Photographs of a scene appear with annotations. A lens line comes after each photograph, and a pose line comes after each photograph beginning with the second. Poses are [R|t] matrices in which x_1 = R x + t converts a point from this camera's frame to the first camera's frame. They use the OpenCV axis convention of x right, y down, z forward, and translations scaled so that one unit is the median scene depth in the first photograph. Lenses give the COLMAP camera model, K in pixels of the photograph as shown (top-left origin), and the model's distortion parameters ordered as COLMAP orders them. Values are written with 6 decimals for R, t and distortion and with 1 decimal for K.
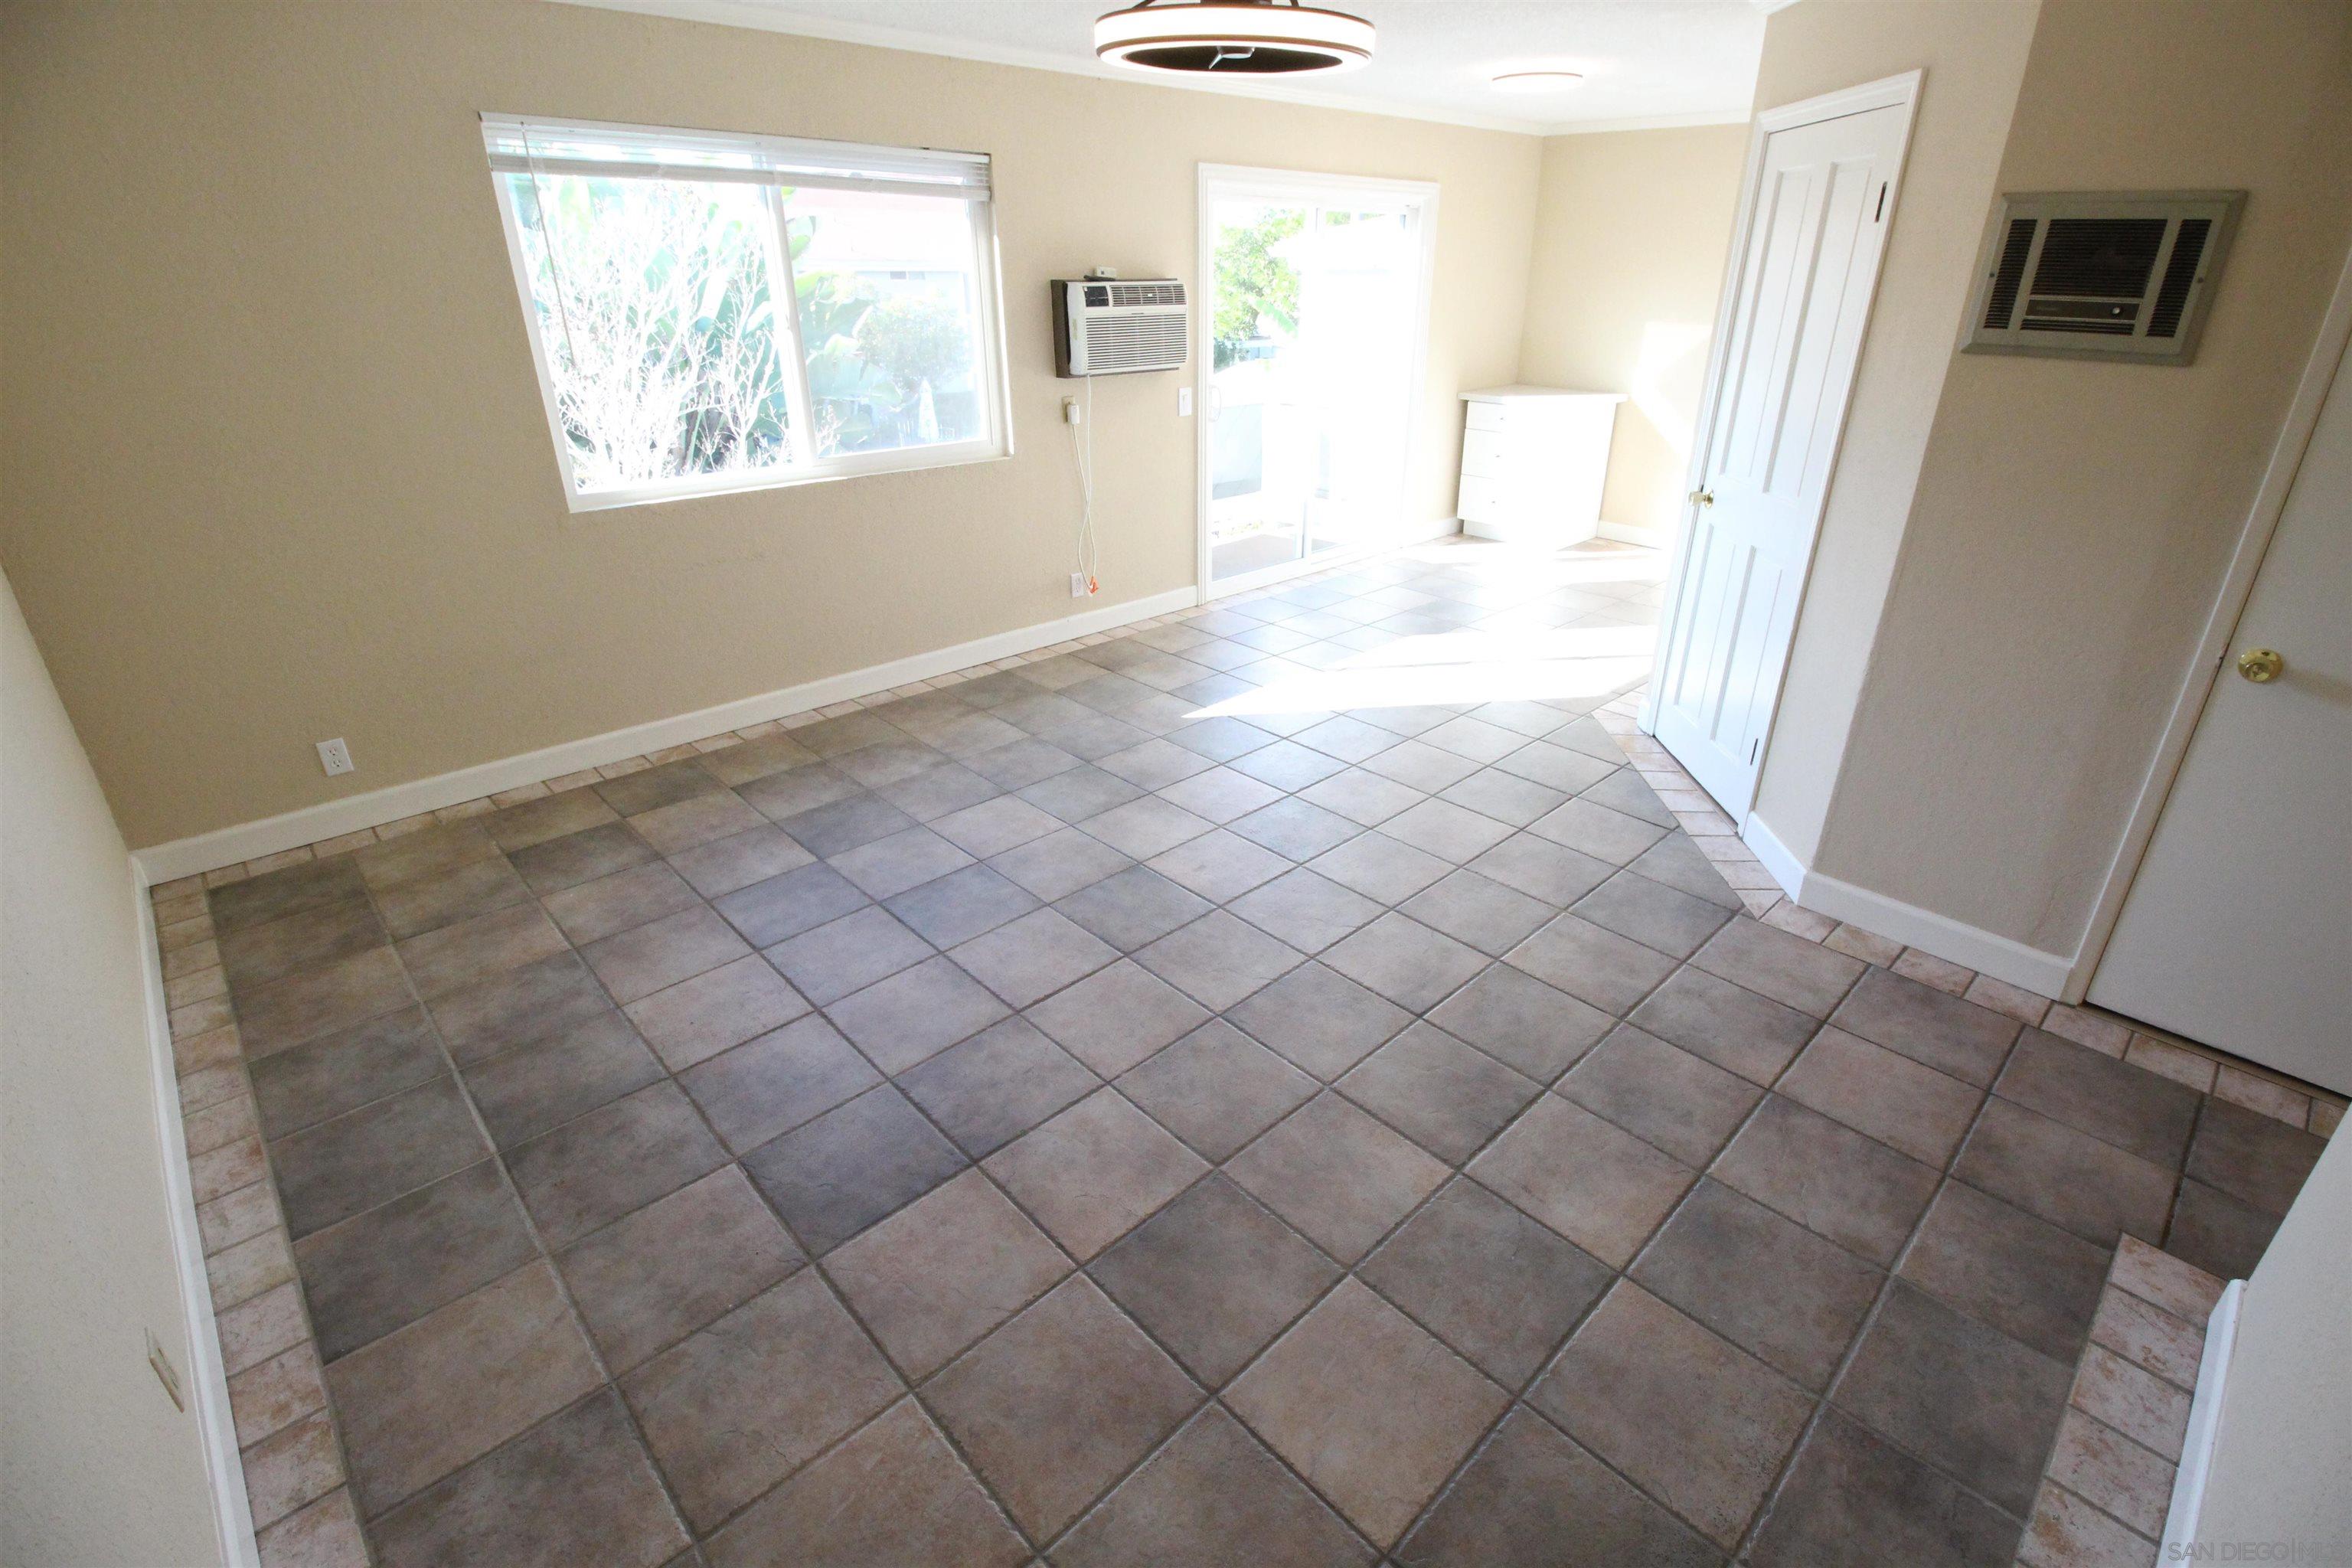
lens RADIAL K [[1085.8, 0, 1175.6], [0, 1085.8, 756.3], [0, 0, 1]] dist [0.009941, -0.016137]
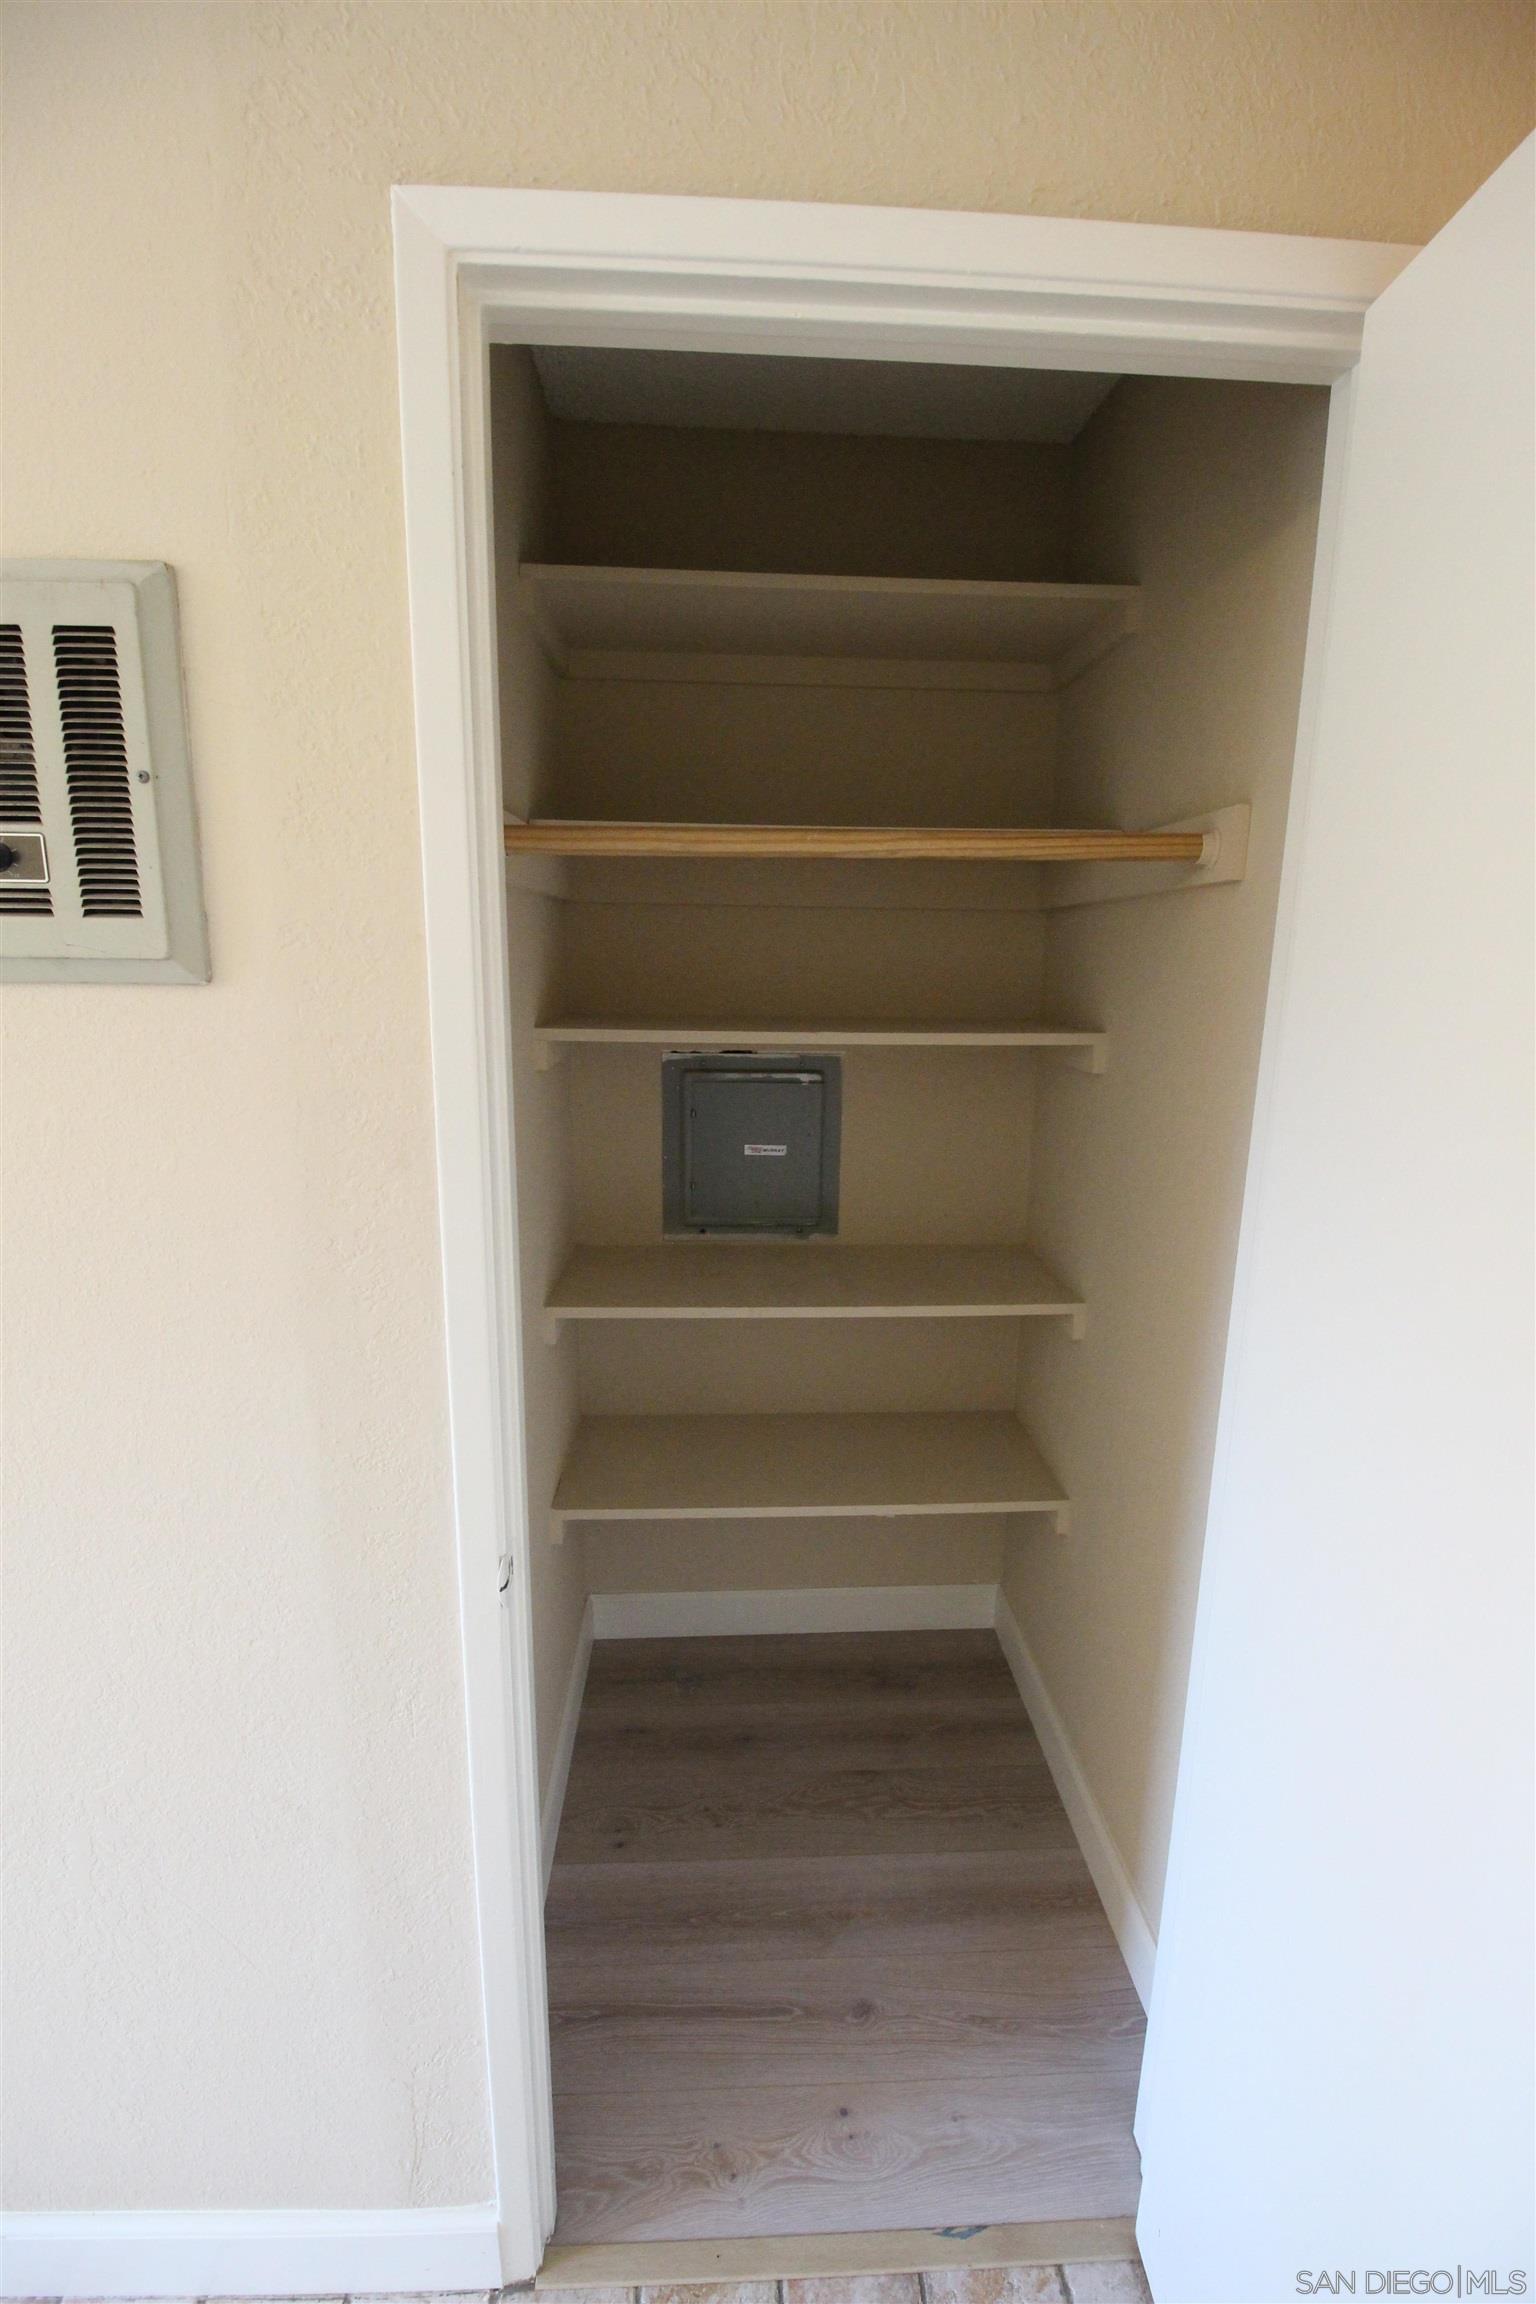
lens RADIAL K [[1083.0, 0, 768.0], [0, 1083.0, 1152.0], [0, 0, 1]] dist [-0.001705, -0.009687]
pose [[0.642364, -0.157496, 0.750043, 0.670735], [0.304005, 0.950733, -0.060723, -0.186791], [-0.703527, 0.267023, 0.658596, 0.527914]]
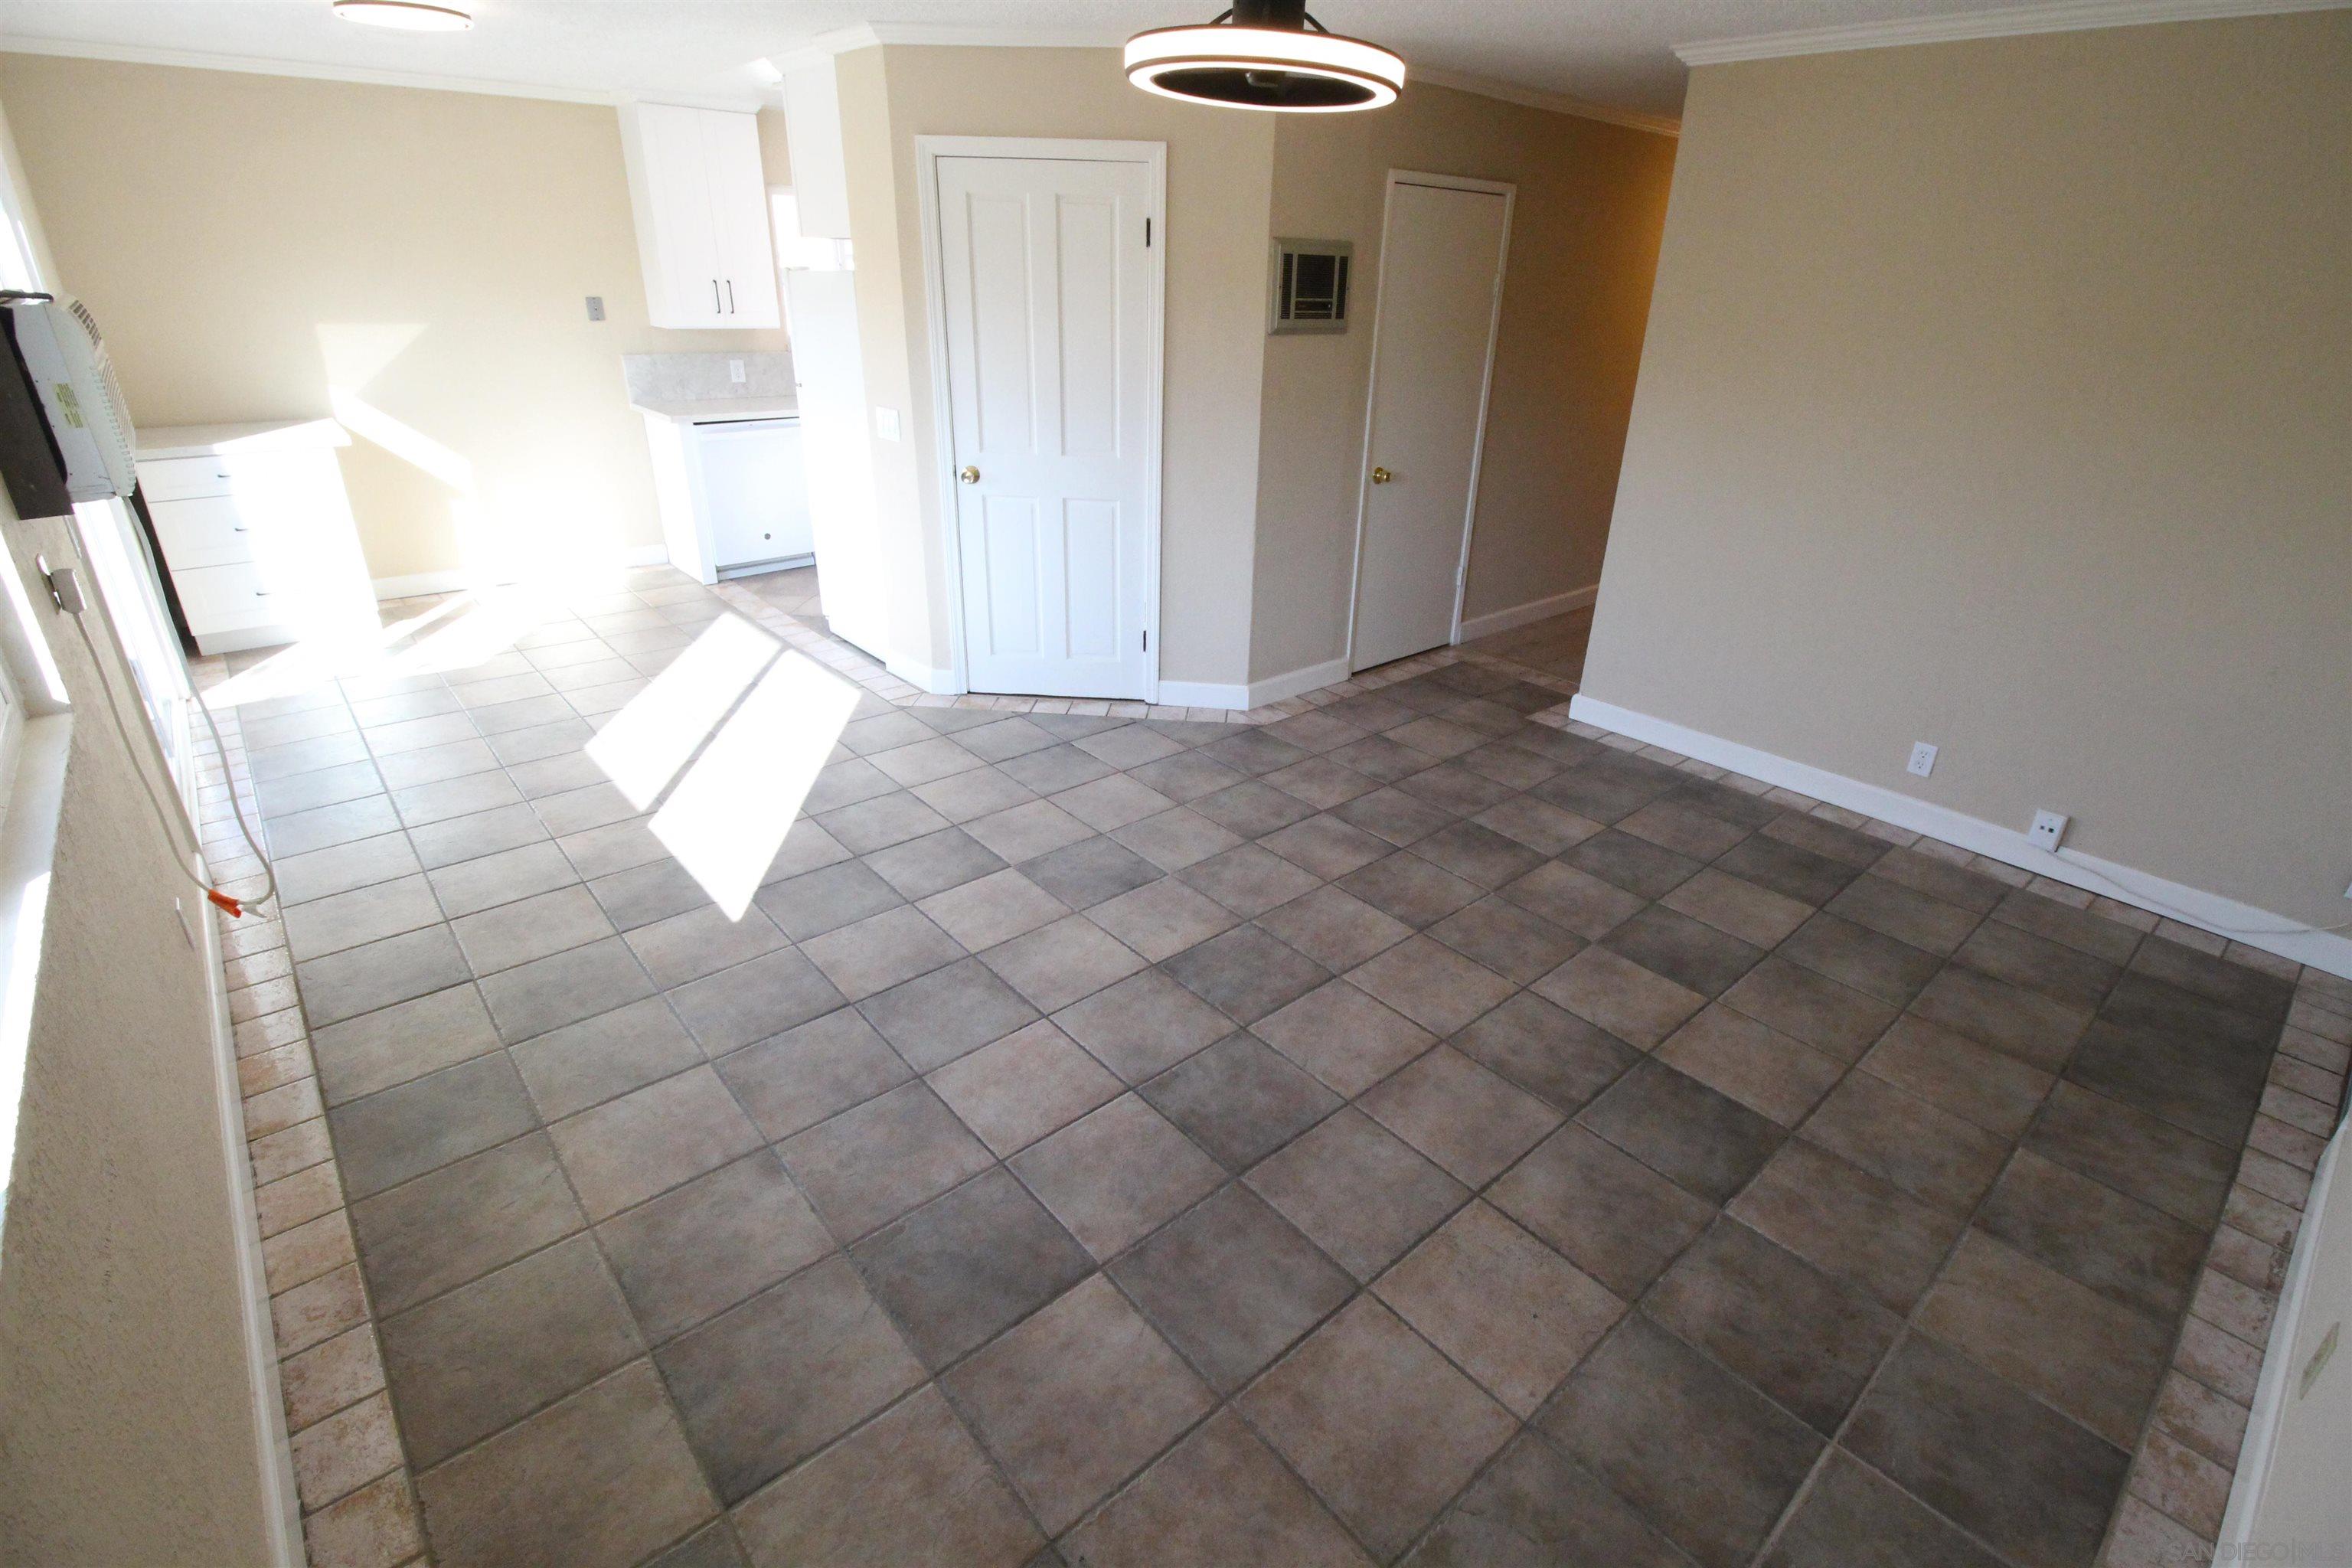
lens RADIAL K [[1105.6, 0, 1200.7], [0, 1105.6, 785.7], [0, 0, 1]] dist [-0.001705, -0.009687]
pose [[0.028068, -0.425399, 0.904571, -1.050499], [0.384345, 0.839955, 0.383086, -0.474984], [-0.922763, 0.336914, 0.187076, 1.007165]]
